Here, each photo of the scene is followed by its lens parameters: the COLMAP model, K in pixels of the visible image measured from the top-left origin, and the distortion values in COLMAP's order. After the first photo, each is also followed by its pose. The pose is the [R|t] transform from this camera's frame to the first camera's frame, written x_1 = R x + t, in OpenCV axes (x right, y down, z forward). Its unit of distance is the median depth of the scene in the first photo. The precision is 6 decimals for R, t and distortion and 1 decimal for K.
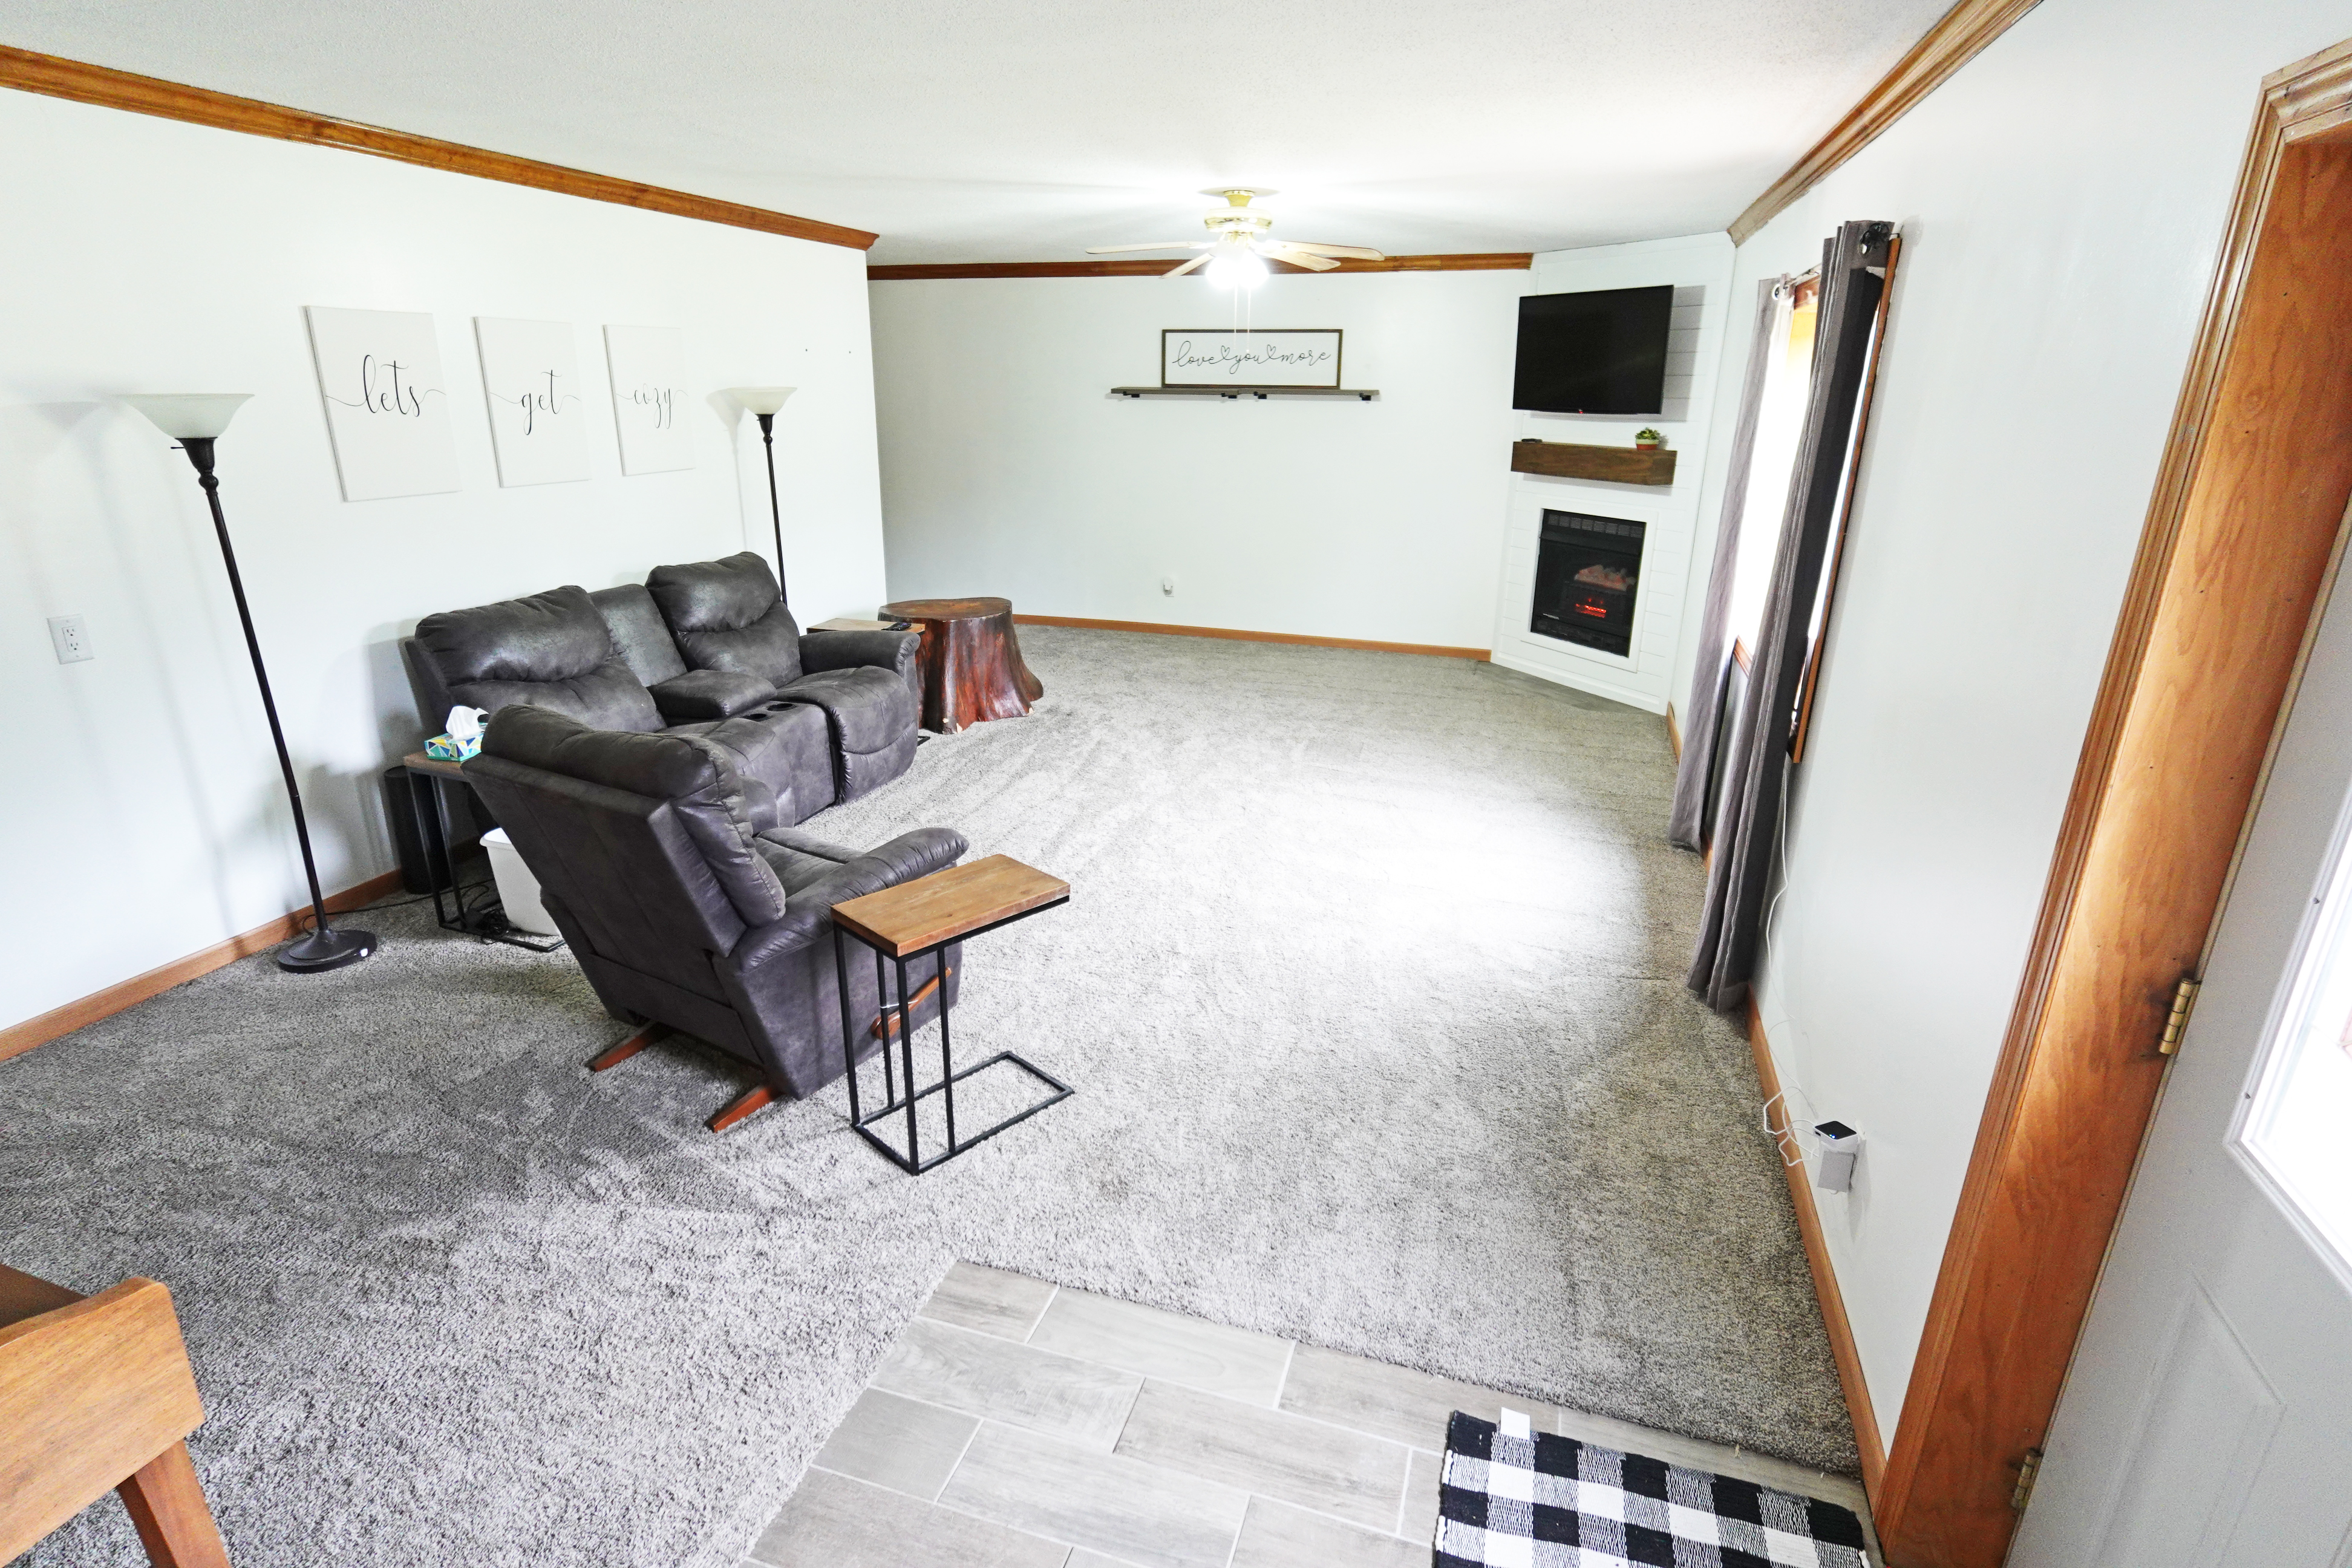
lens RADIAL K [[1191.9, 0, 1176.0], [0, 1191.9, 784.0], [0, 0, 1]] dist [0.000493, -0.000110]
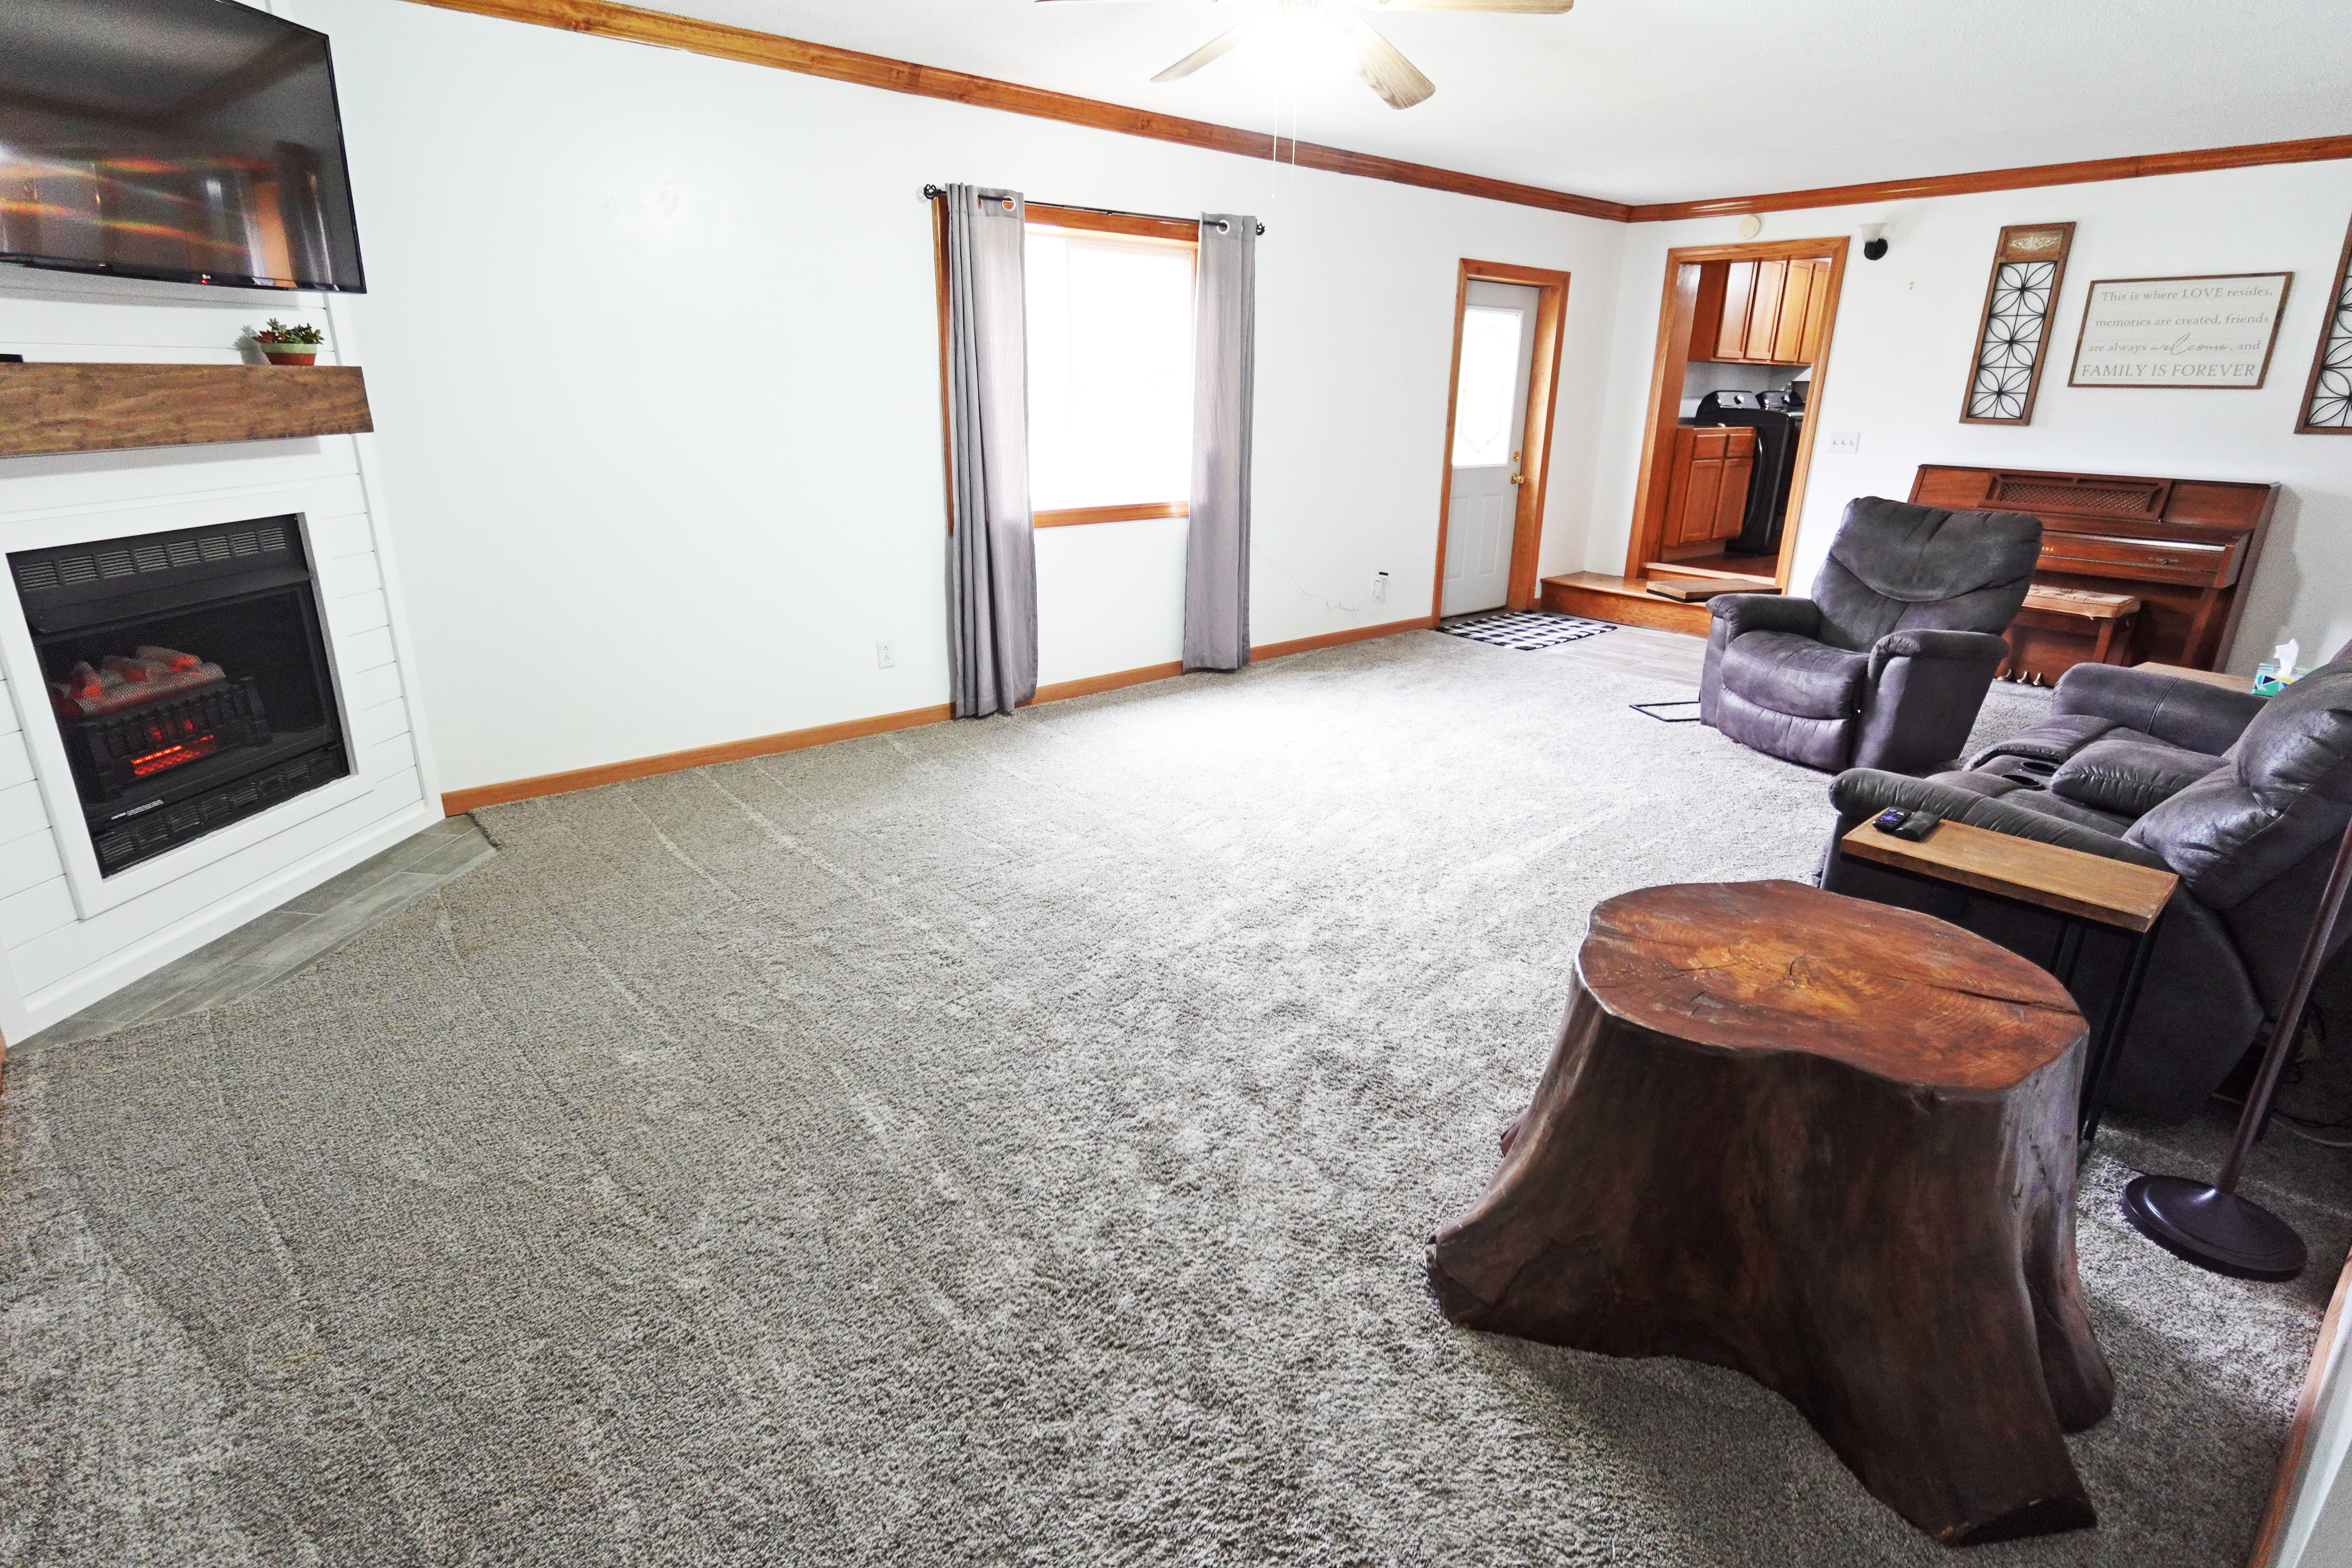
lens RADIAL K [[1191.9, 0, 1176.0], [0, 1191.9, 784.0], [0, 0, 1]] dist [0.000493, -0.000110]
pose [[-0.846692, -0.192000, 0.496234, -0.191938], [0.153183, 0.805182, 0.572903, -0.356026], [-0.509556, 0.561087, -0.652330, 1.191119]]
